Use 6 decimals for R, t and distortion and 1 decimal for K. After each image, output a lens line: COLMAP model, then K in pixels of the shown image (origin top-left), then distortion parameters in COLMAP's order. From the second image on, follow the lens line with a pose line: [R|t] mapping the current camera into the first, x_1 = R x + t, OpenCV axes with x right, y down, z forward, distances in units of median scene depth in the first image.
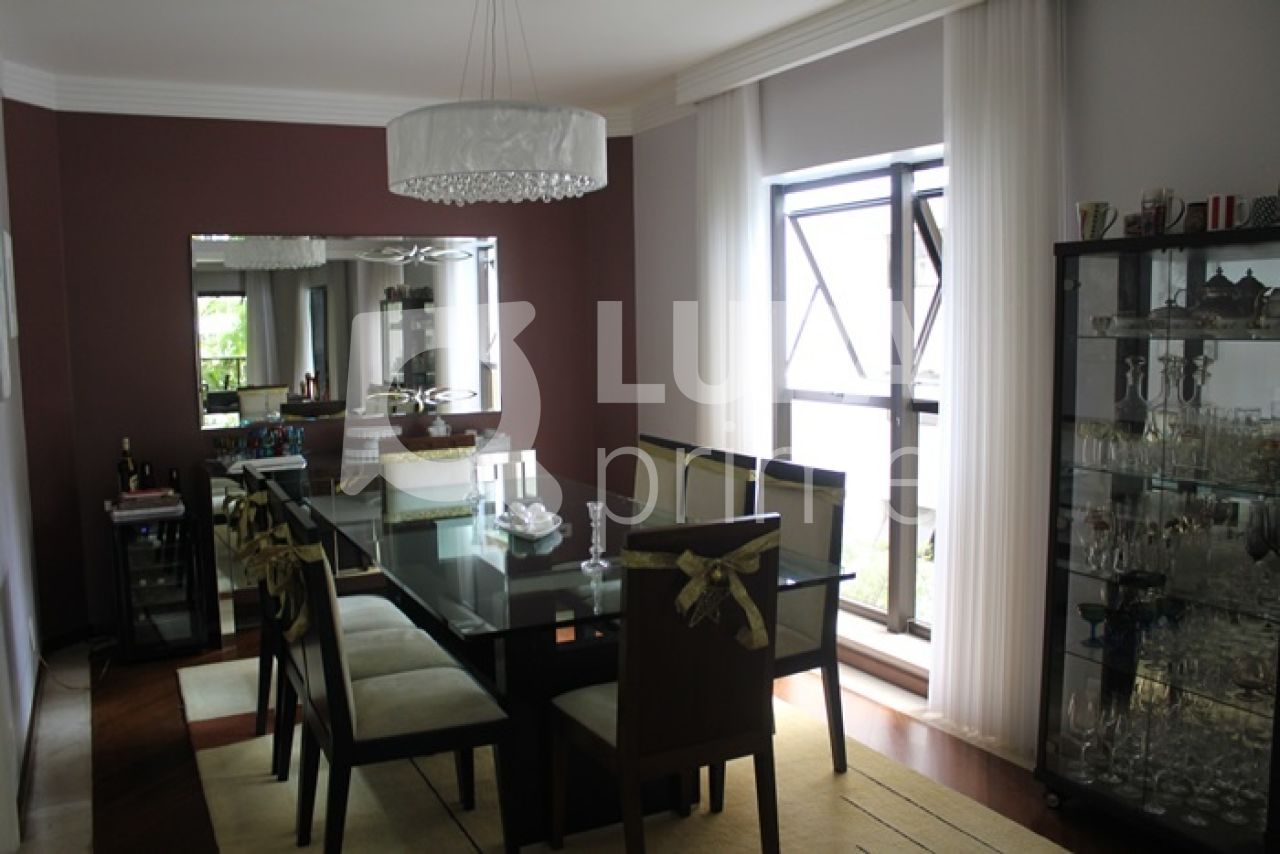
lens RADIAL K [[1068.3, 0, 640.0], [0, 1068.3, 427.0], [0, 0, 1]] dist [-0.169324, 0.156947]
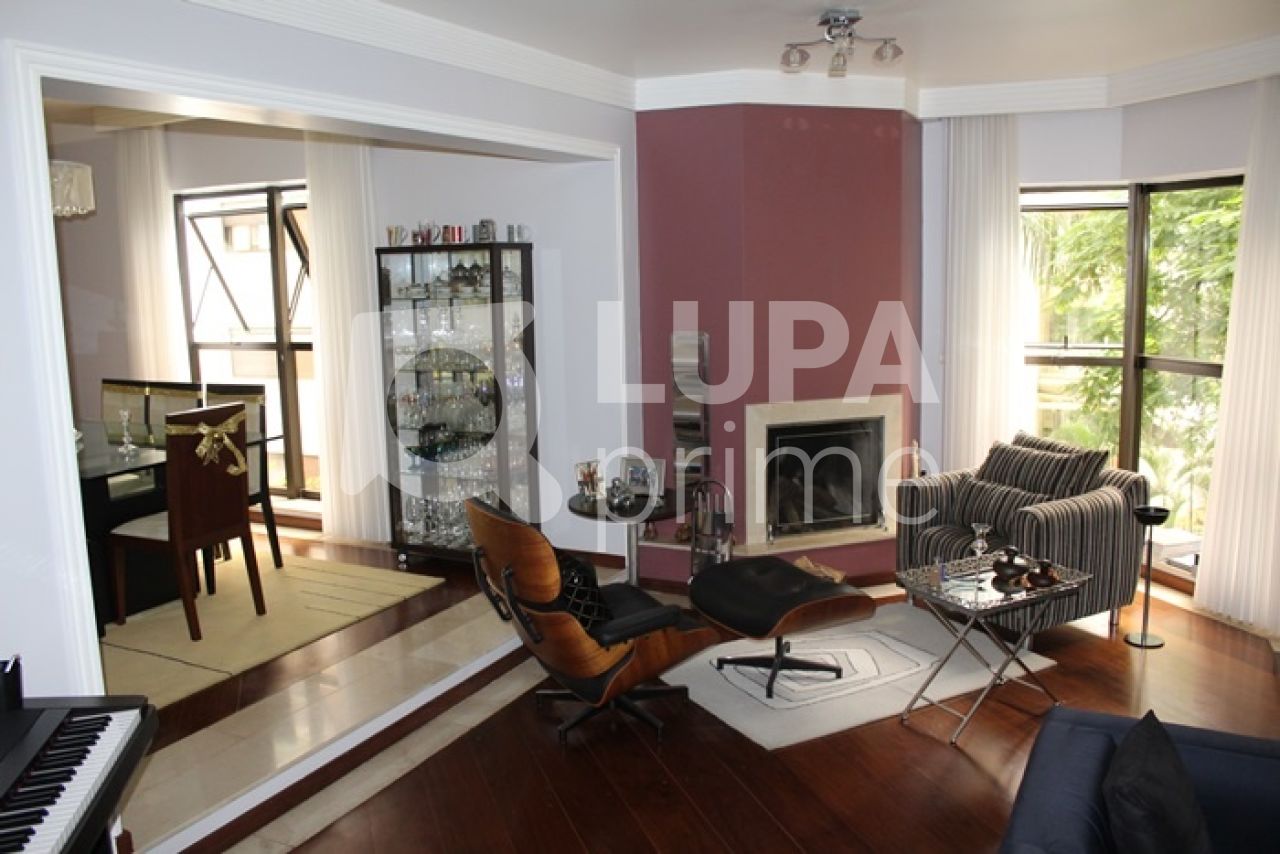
lens RADIAL K [[1068.3, 0, 640.0], [0, 1068.3, 427.0], [0, 0, 1]] dist [-0.169324, 0.156947]
pose [[0.816770, -0.094712, 0.569136, -0.204230], [0.070423, 0.995424, 0.064587, 0.032171], [-0.572649, -0.012673, 0.819703, -0.528752]]
